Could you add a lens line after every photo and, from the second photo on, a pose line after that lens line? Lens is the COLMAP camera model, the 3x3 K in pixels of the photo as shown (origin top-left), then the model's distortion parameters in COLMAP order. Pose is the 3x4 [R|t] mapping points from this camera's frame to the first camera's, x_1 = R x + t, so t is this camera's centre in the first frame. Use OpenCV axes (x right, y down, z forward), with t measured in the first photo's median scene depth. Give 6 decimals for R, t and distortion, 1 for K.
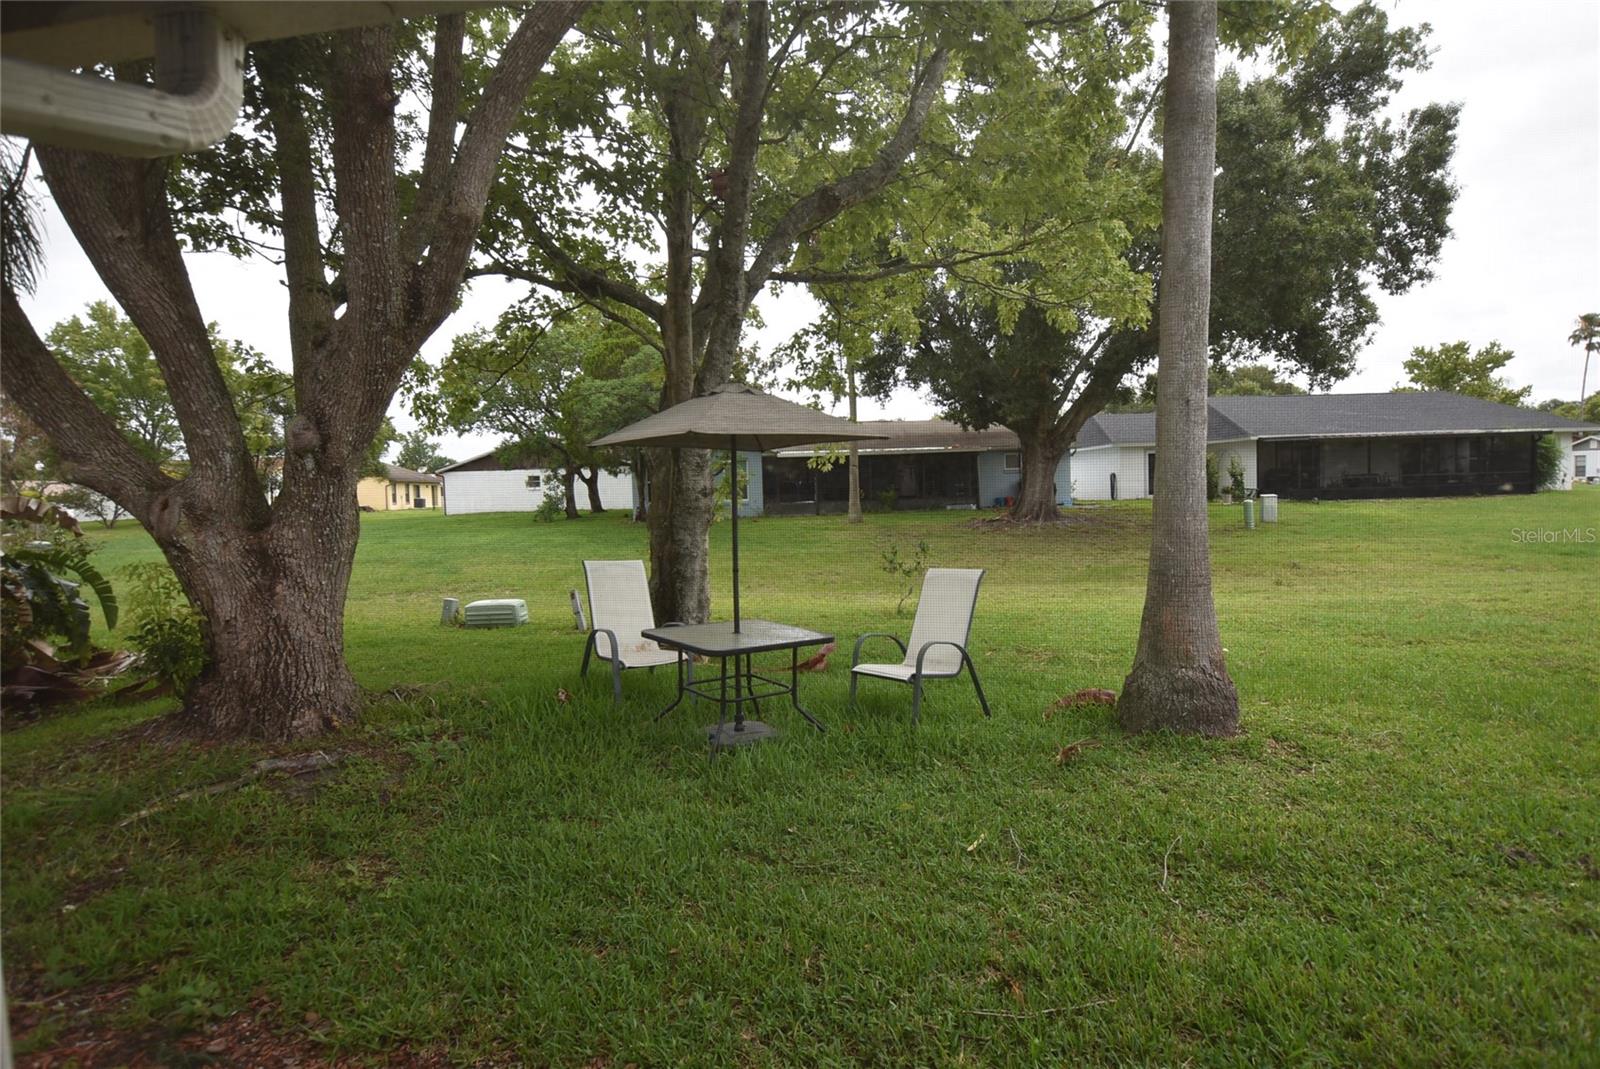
lens RADIAL K [[830.3, 0, 799.8], [0, 830.3, 533.4], [0, 0, 1]] dist [-0.021509, 0.001952]
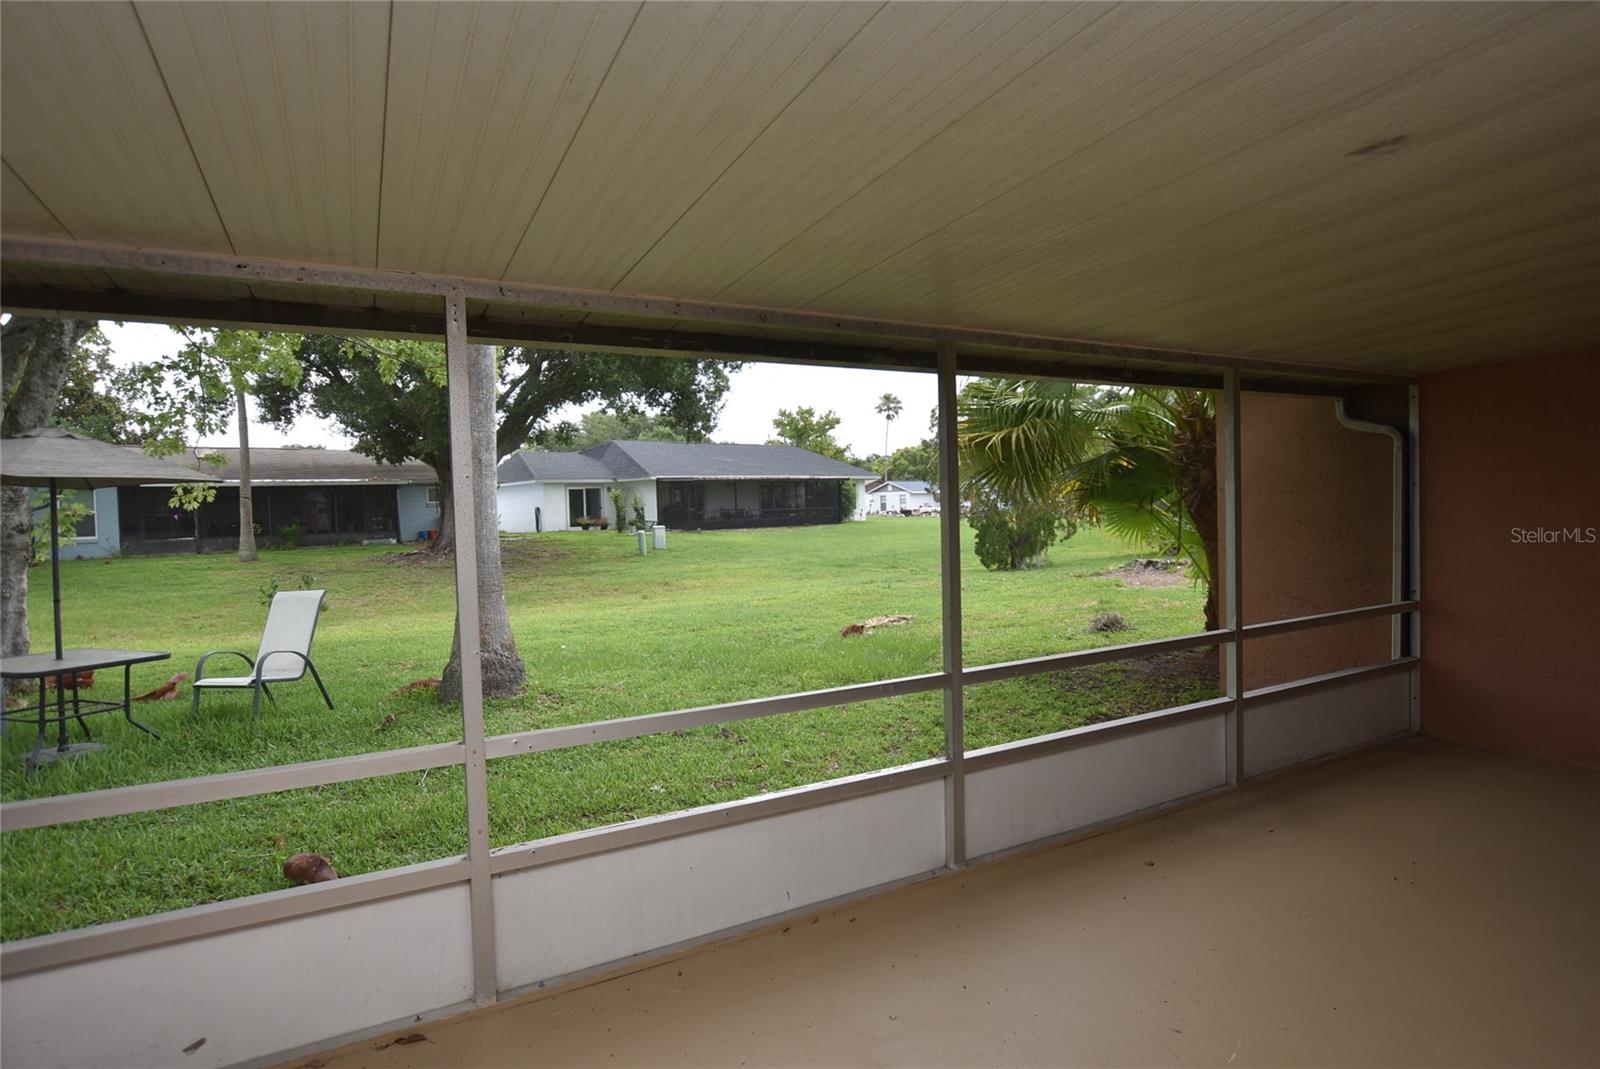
lens RADIAL K [[849.1, 0, 857.2], [0, 849.1, 527.1], [0, 0, 1]] dist [-0.079053, 0.029748]
pose [[0.773261, -0.007919, 0.634038, 0.014261], [0.037738, 0.998724, -0.033551, 0.005536], [-0.632963, 0.049871, 0.772574, -0.111486]]
